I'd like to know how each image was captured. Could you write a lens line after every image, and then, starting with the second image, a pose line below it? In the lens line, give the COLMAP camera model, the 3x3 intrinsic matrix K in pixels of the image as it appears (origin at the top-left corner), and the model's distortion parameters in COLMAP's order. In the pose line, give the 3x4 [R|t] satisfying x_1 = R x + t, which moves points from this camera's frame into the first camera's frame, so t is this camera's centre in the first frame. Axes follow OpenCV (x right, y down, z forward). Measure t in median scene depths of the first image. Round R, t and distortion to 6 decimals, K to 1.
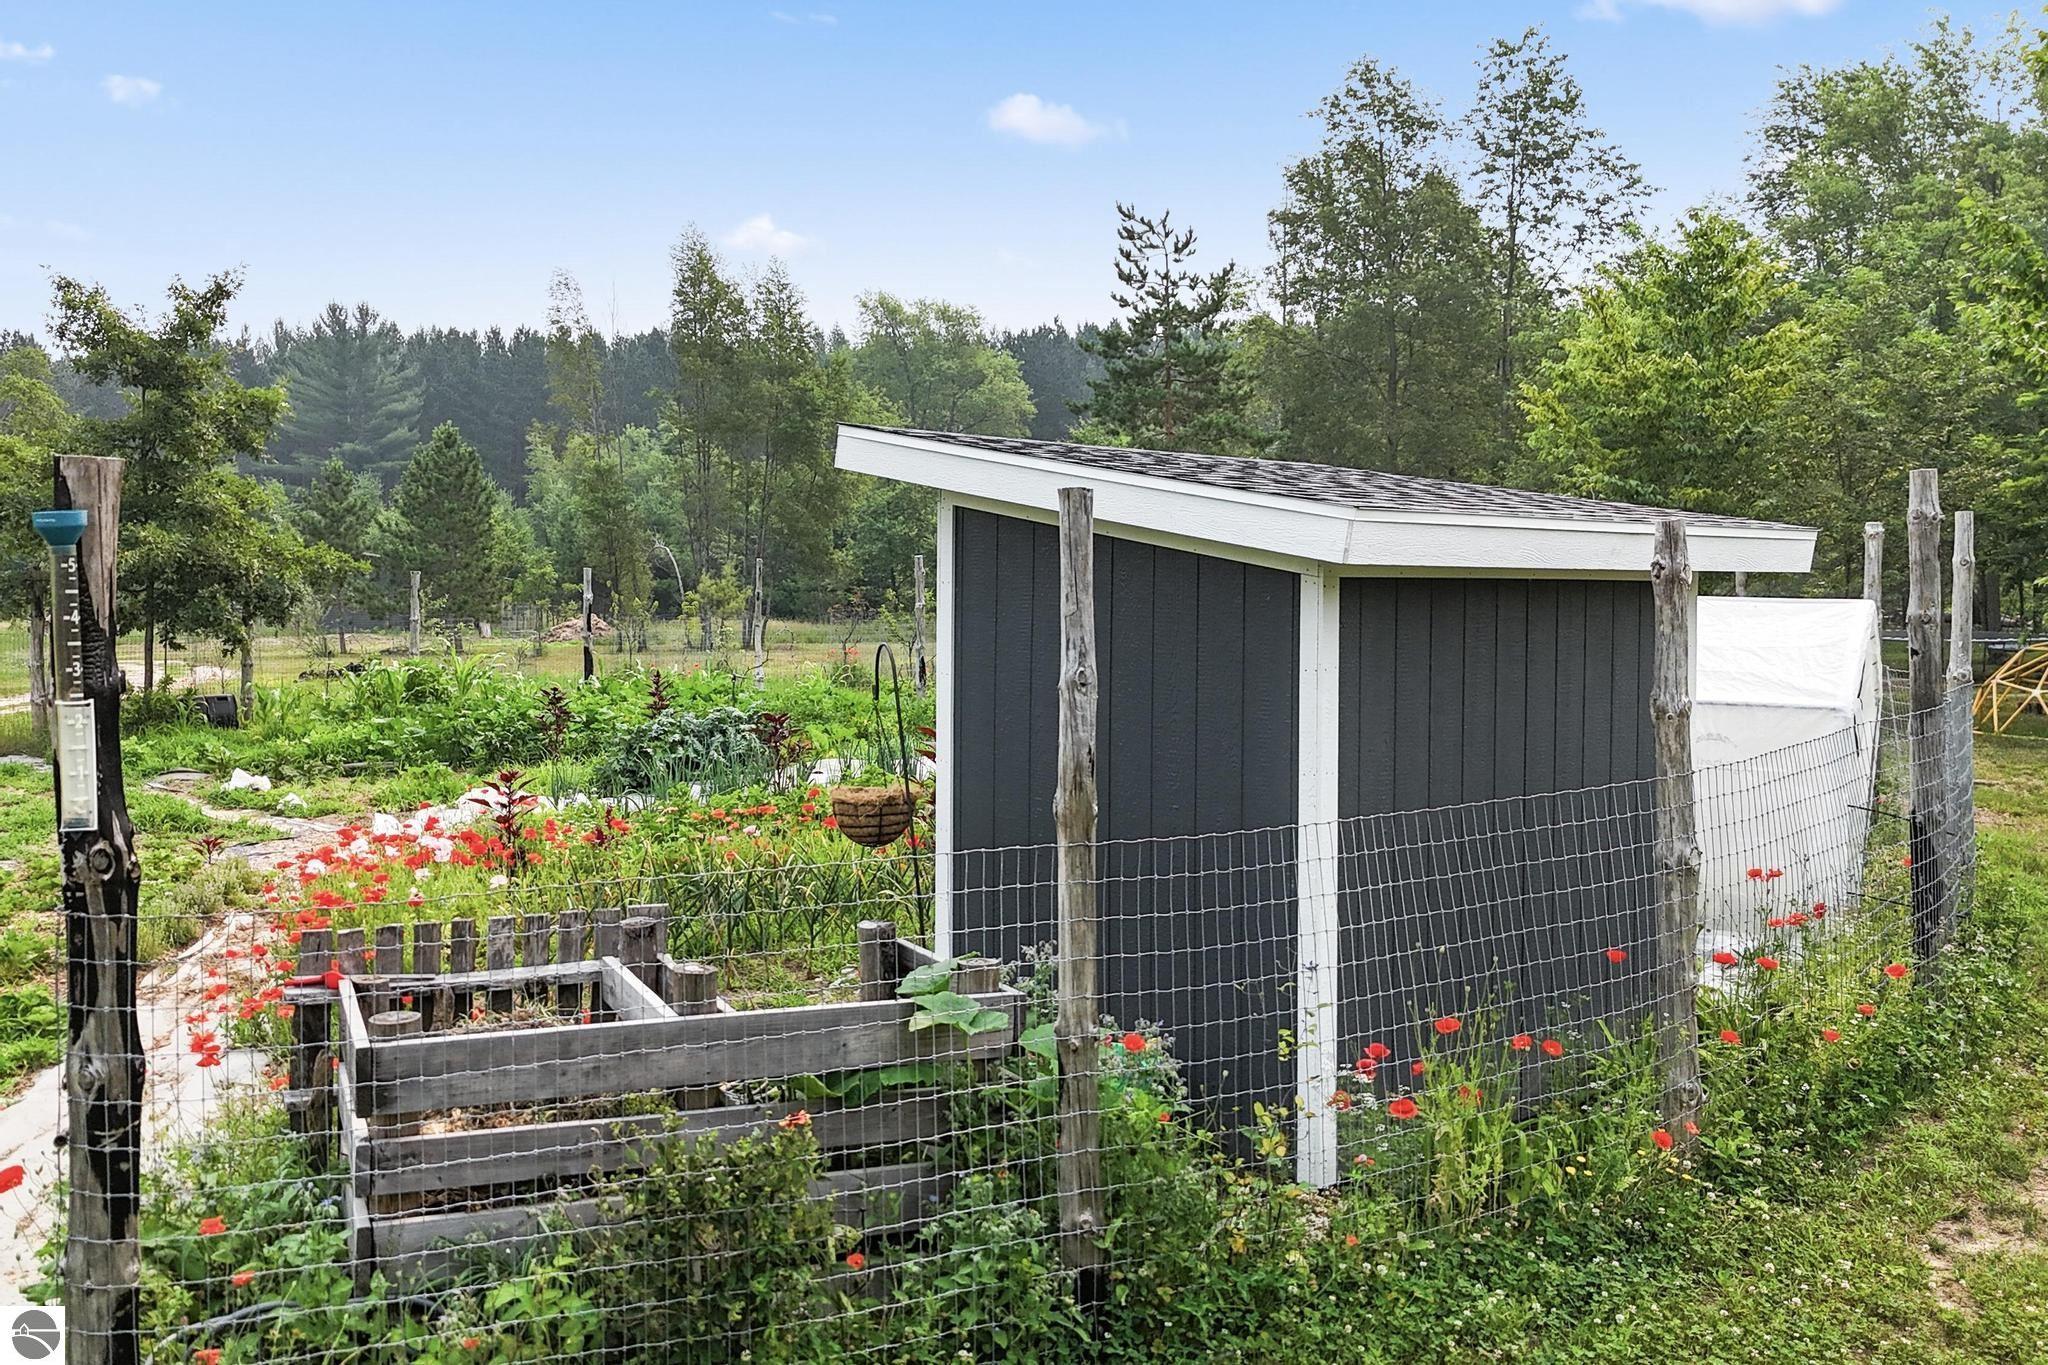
lens RADIAL K [[1831.1, 0, 1024.0], [0, 1831.1, 682.5], [0, 0, 1]] dist [0.076774, -0.071234]
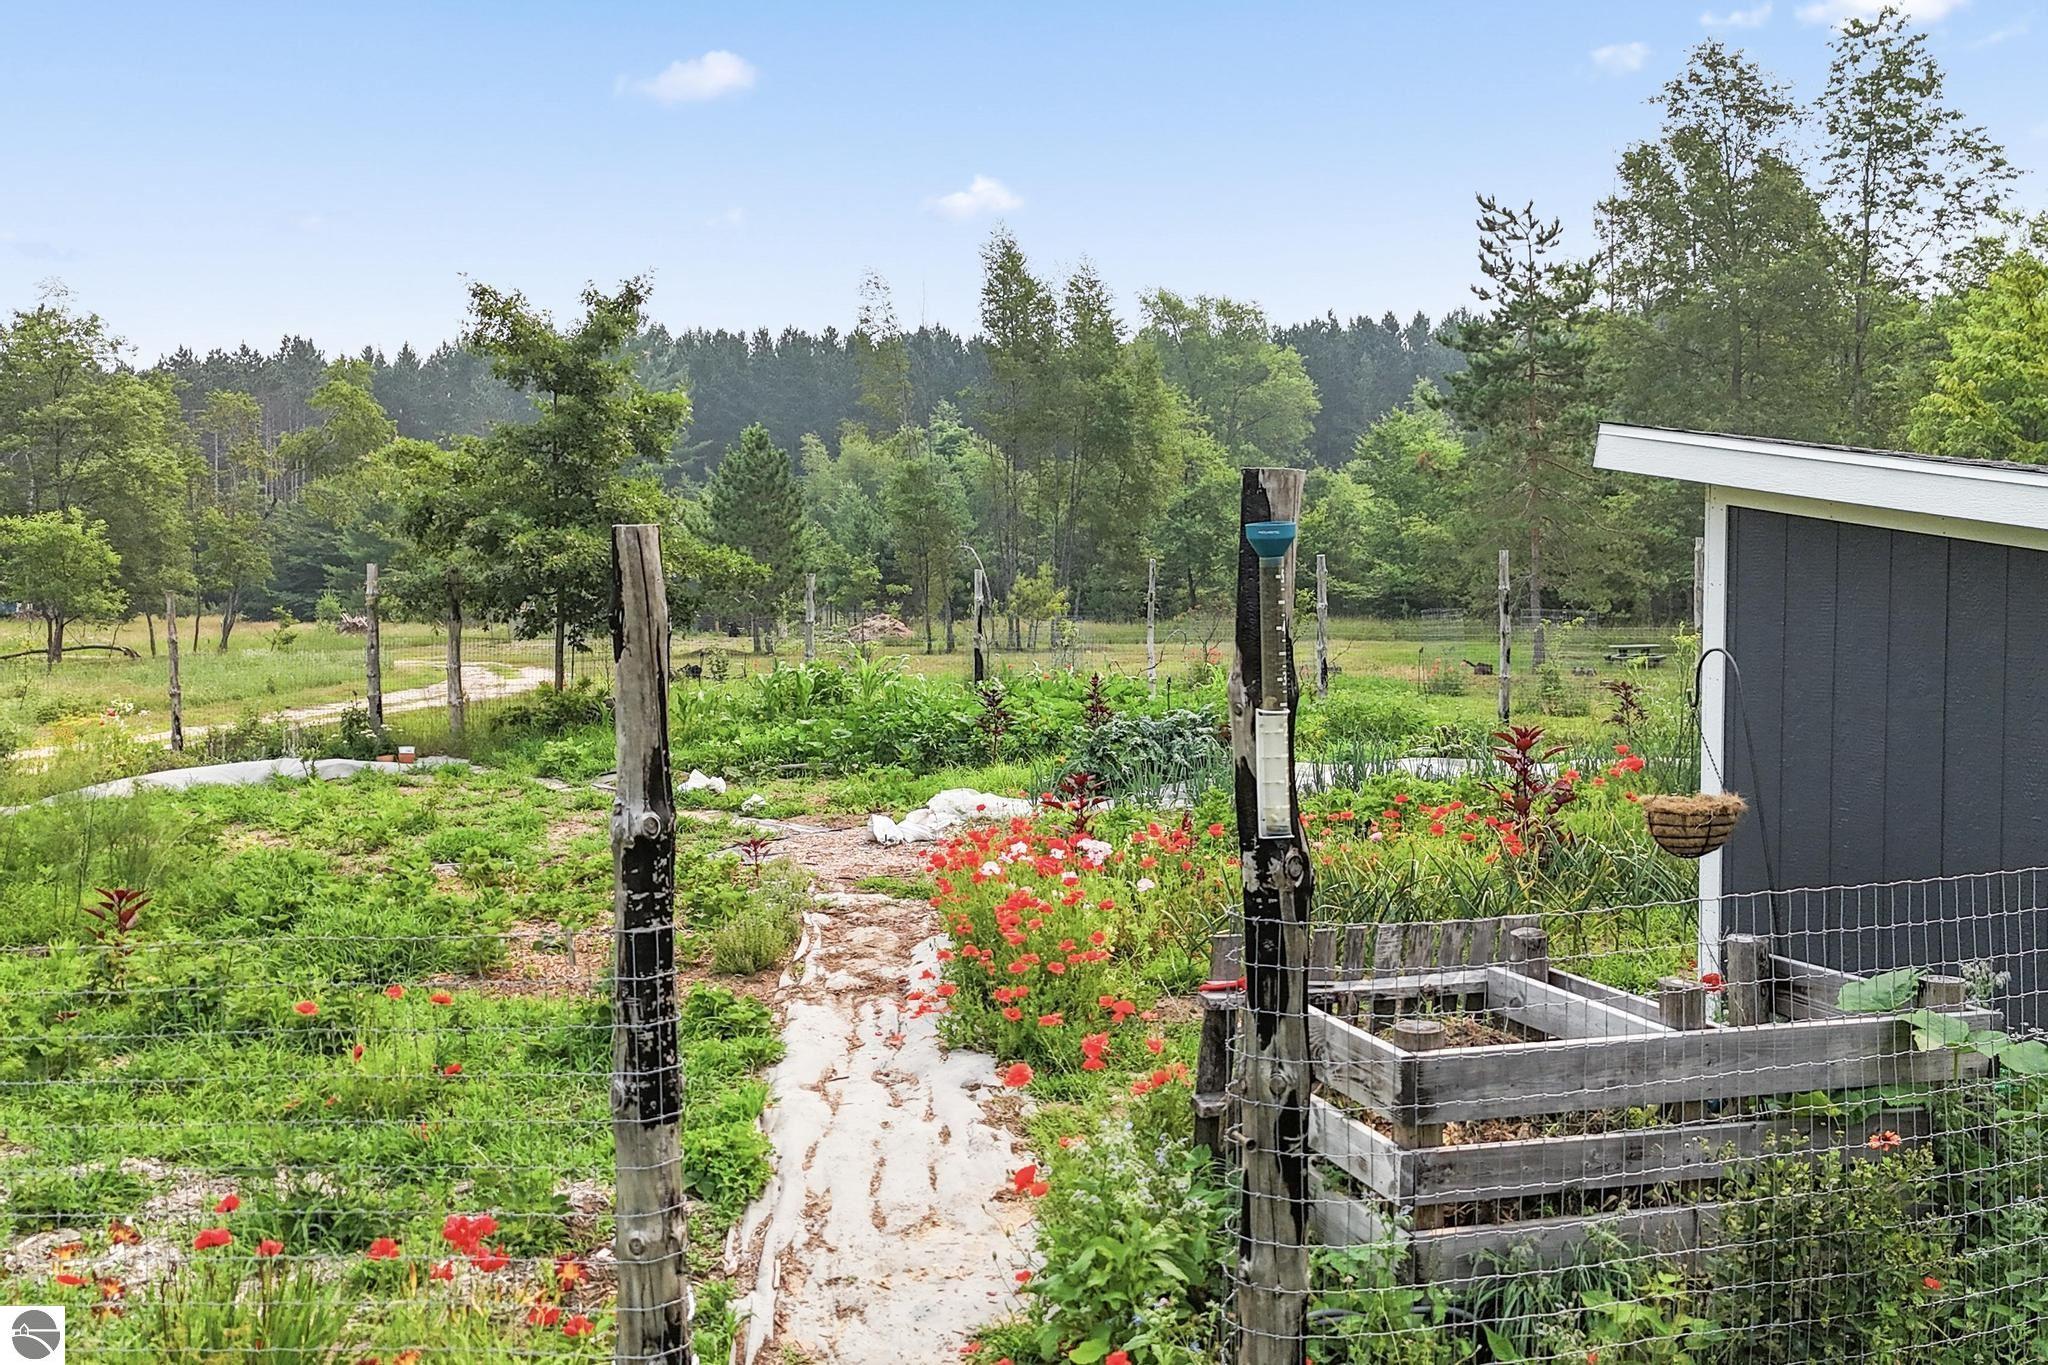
lens RADIAL K [[1859.1, 0, 1024.0], [0, 1859.1, 682.5], [0, 0, 1]] dist [0.042067, 0.002705]
pose [[0.998949, 0.000528, -0.045835, -0.131943], [-0.000516, 1.000000, 0.000271, -0.000959], [0.045835, -0.000247, 0.998949, -0.002823]]
